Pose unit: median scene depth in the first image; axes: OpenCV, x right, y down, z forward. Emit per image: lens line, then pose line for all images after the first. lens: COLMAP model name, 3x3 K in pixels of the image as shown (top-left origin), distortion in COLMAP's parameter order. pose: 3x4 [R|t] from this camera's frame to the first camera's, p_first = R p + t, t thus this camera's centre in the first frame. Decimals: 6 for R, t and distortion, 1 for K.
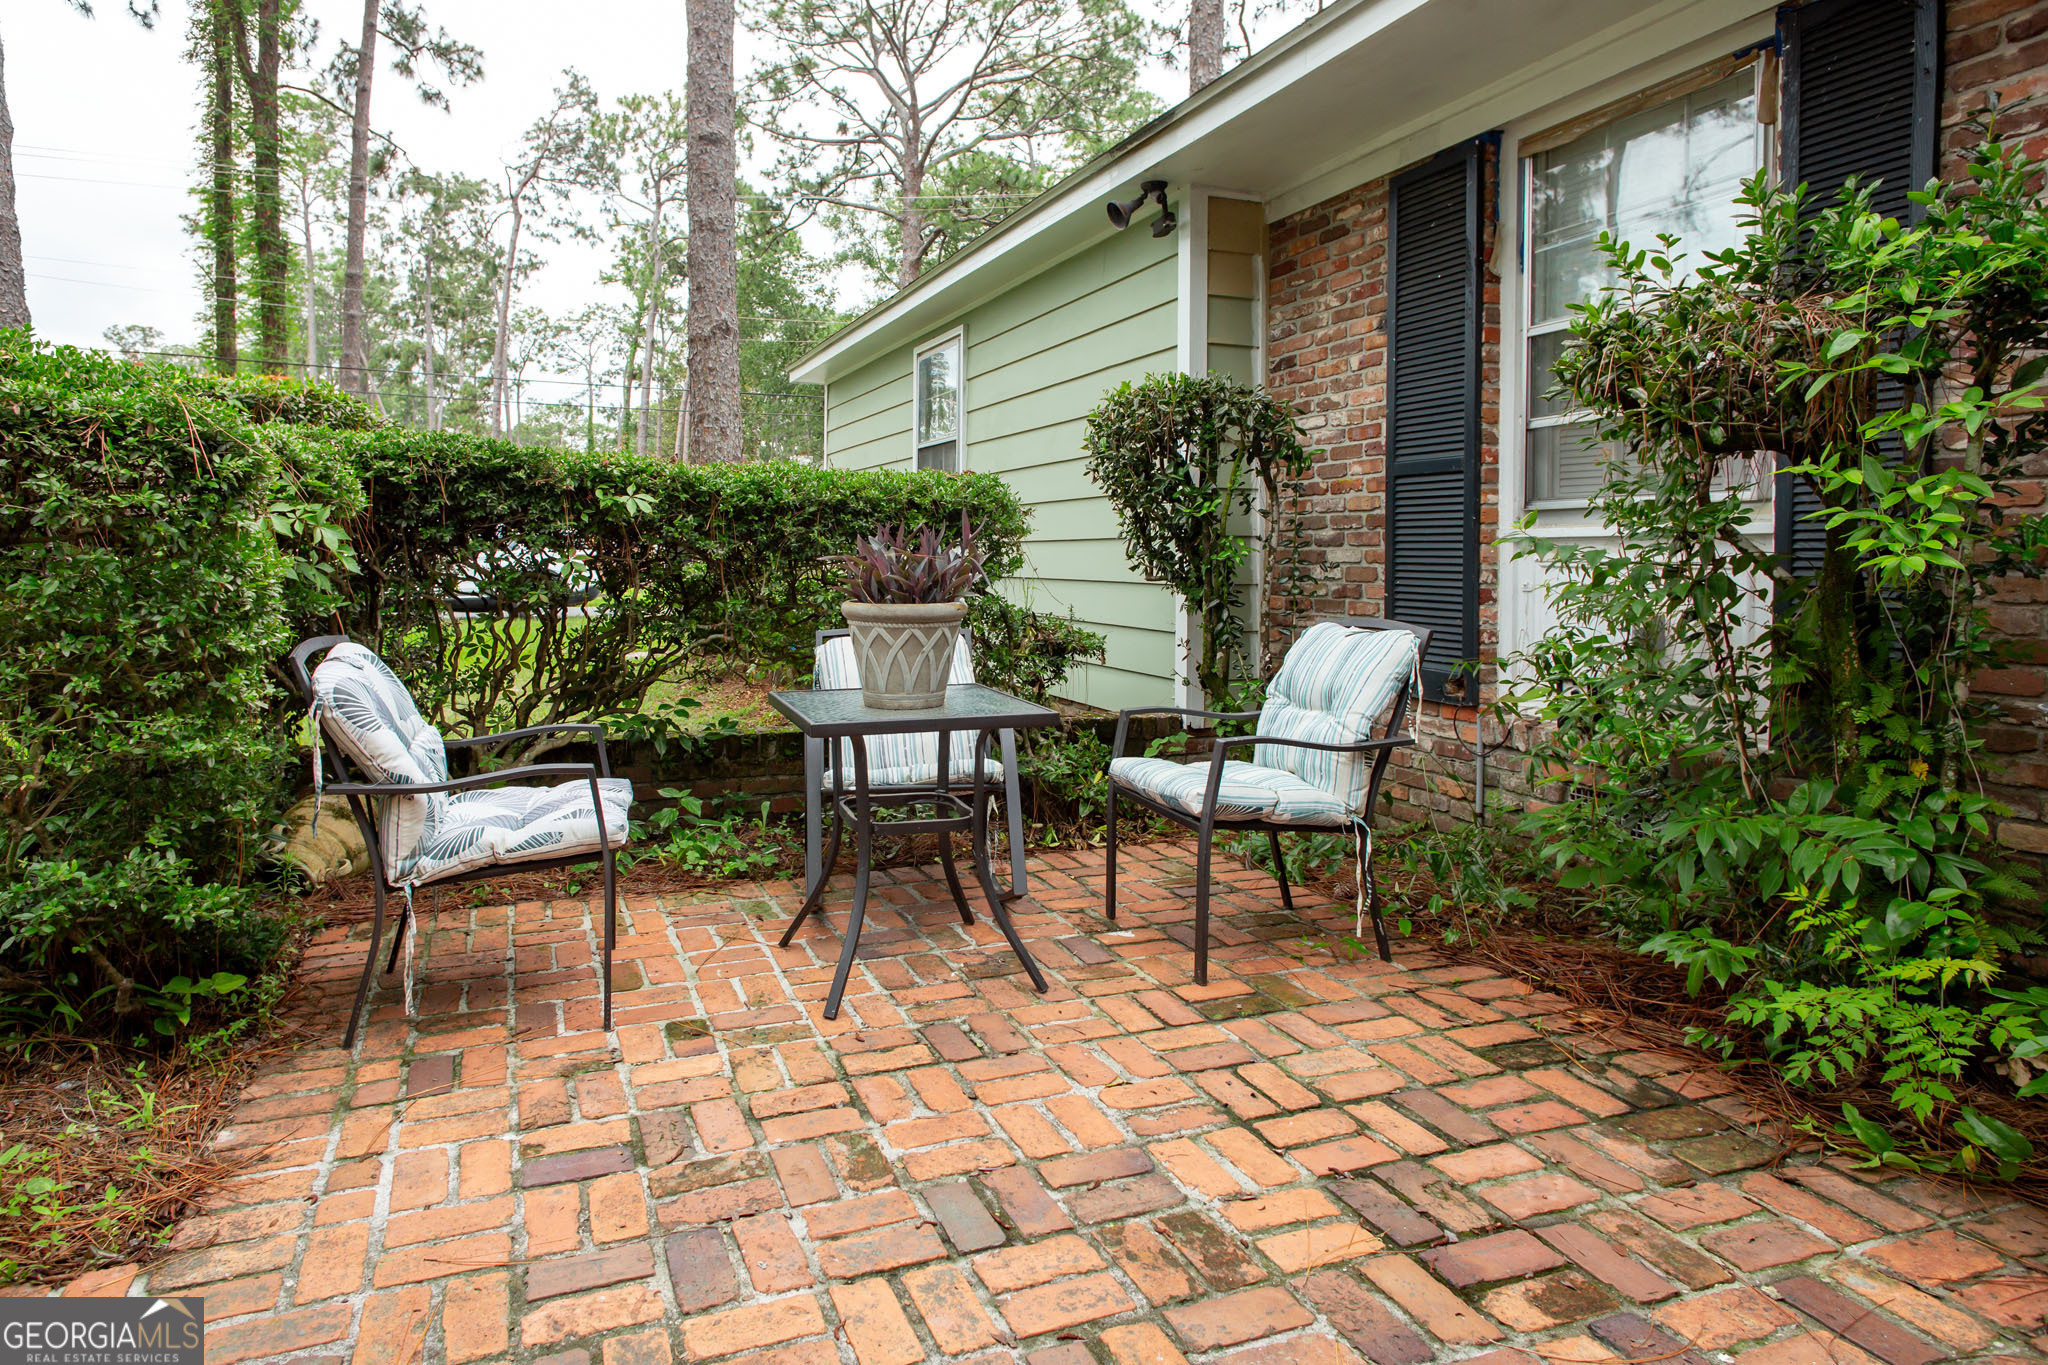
lens RADIAL K [[1172.0, 0, 941.5], [0, 1172.0, 571.6], [0, 0, 1]] dist [0.021744, -0.002225]
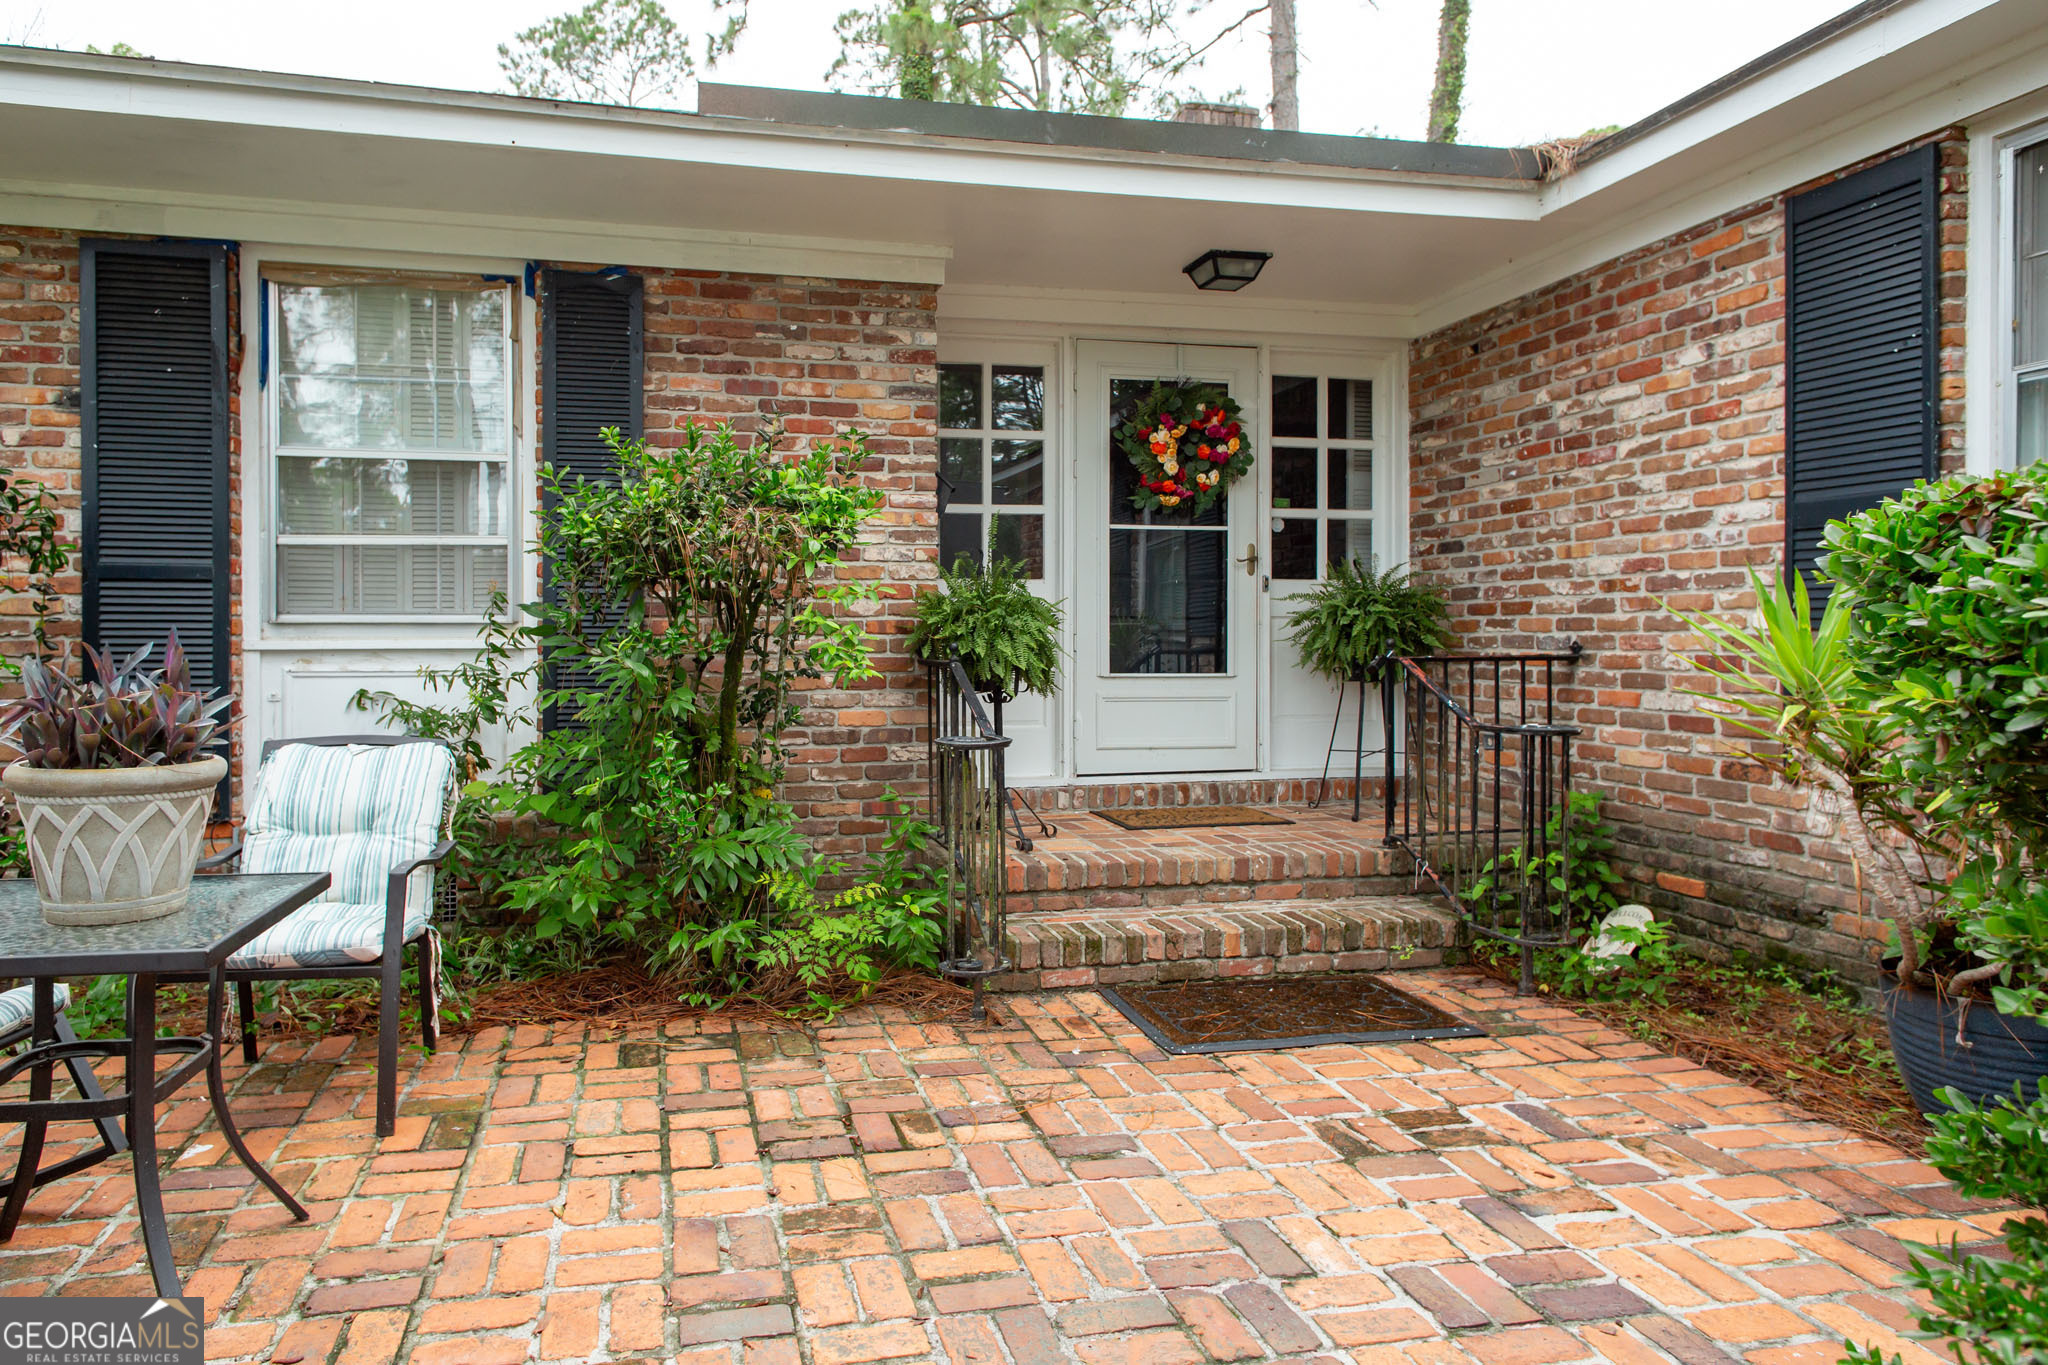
lens RADIAL K [[1172.0, 0, 877.2], [0, 1172.0, 661.7], [0, 0, 1]] dist [0.021744, -0.002225]
pose [[0.172430, -0.022330, 0.984769, -0.796211], [0.019169, 0.999630, 0.019311, -0.051081], [-0.984835, 0.015547, 0.172794, 0.552815]]
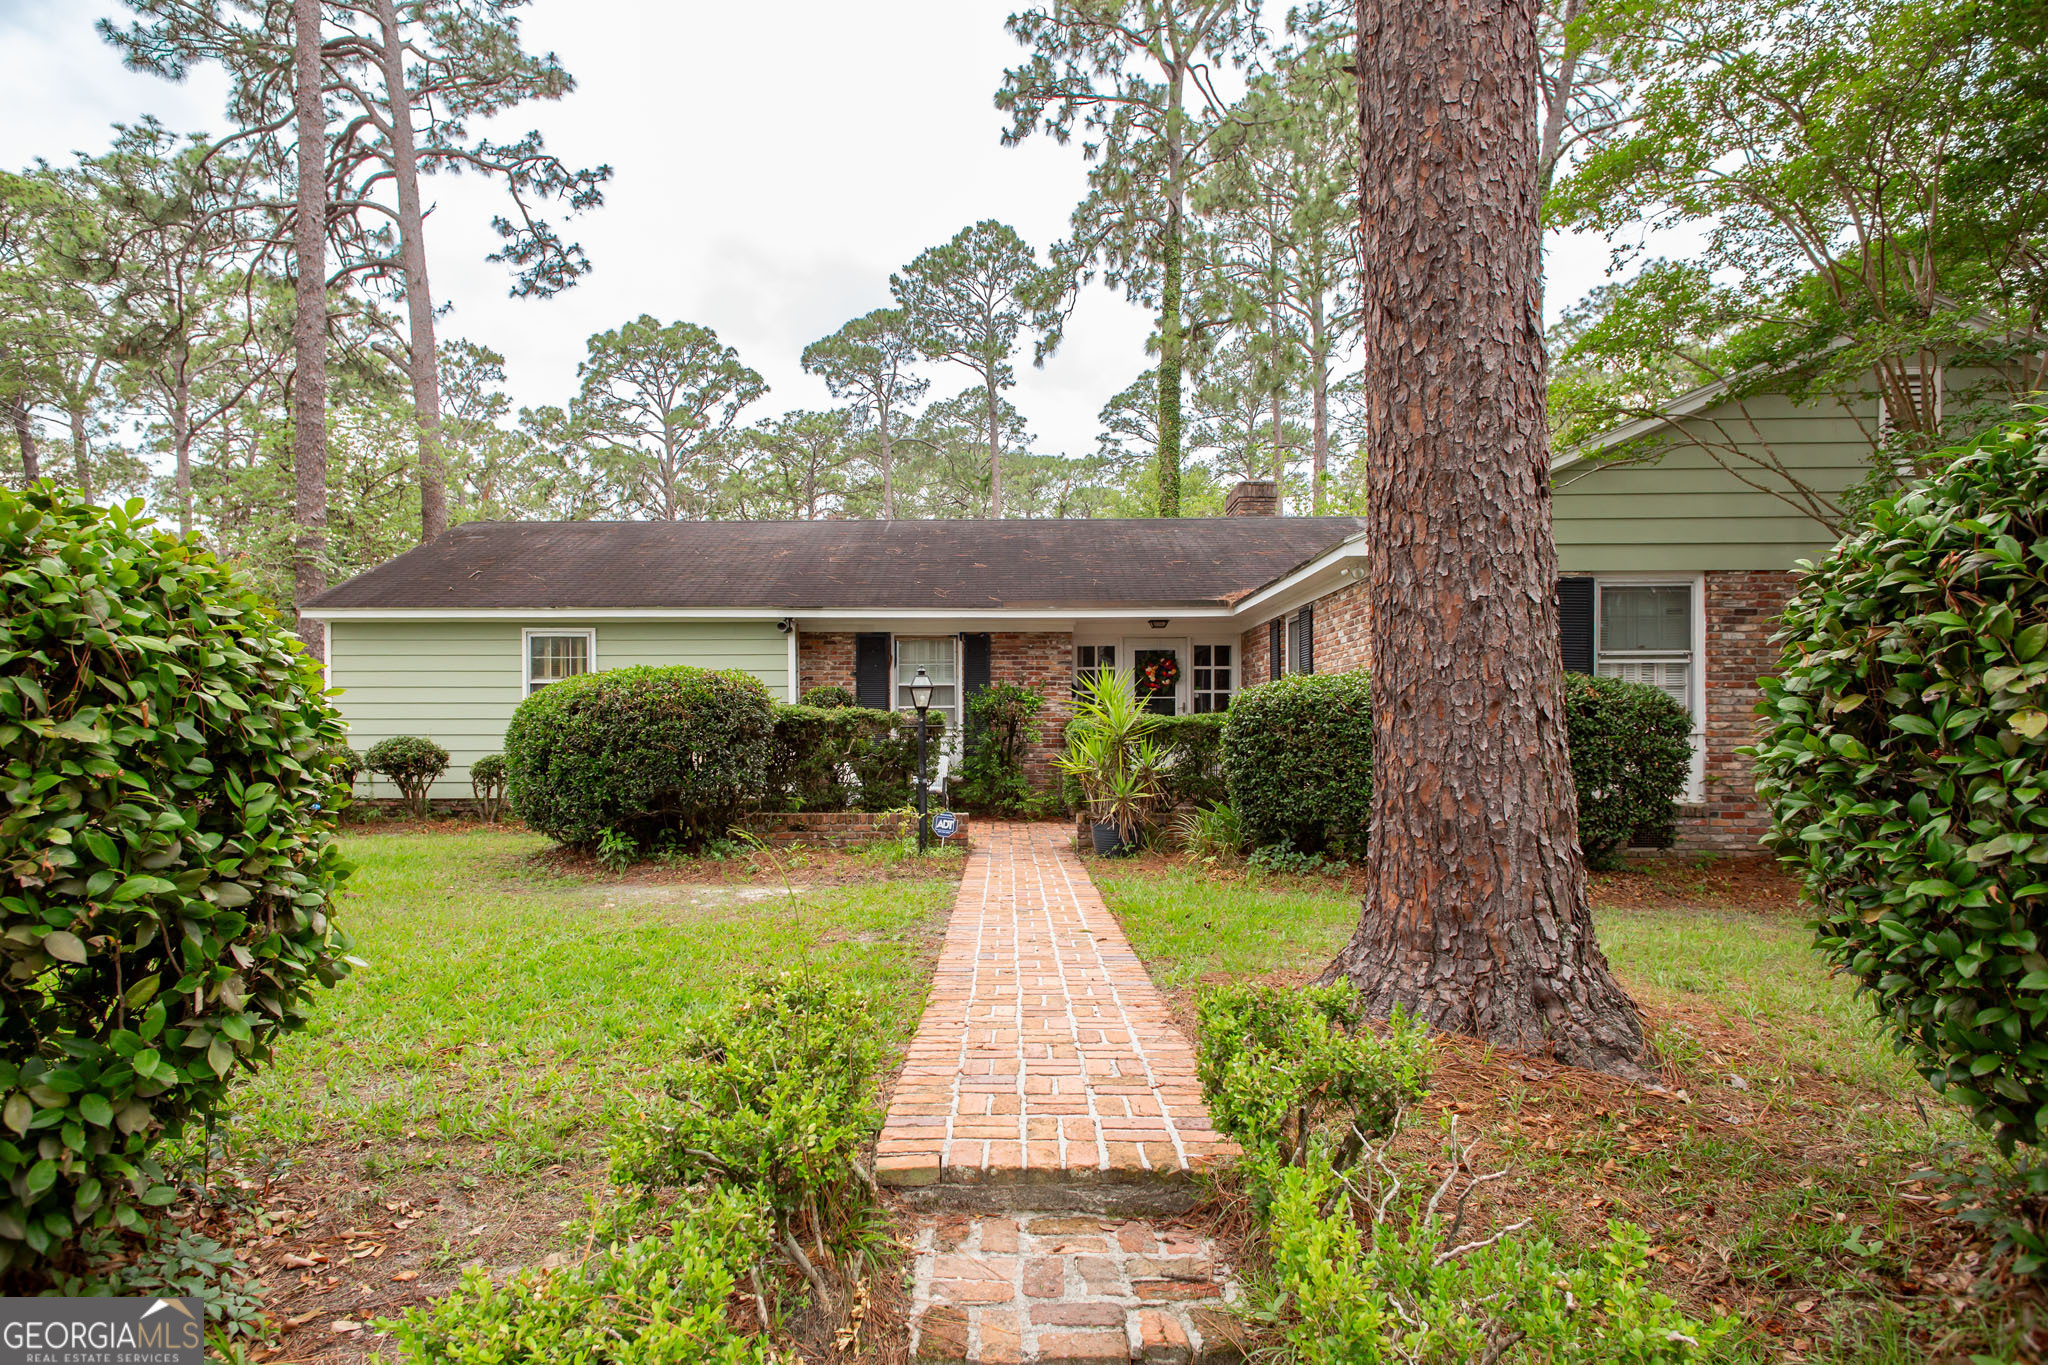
lens RADIAL K [[1172.0, 0, 1011.6], [0, 1172.0, 755.4], [0, 0, 1]] dist [0.021744, -0.002225]
pose [[0.350195, -0.023589, 0.936380, -5.583797], [0.015774, 0.999690, 0.019284, -0.054707], [-0.936544, 0.008017, 0.350459, -1.356026]]
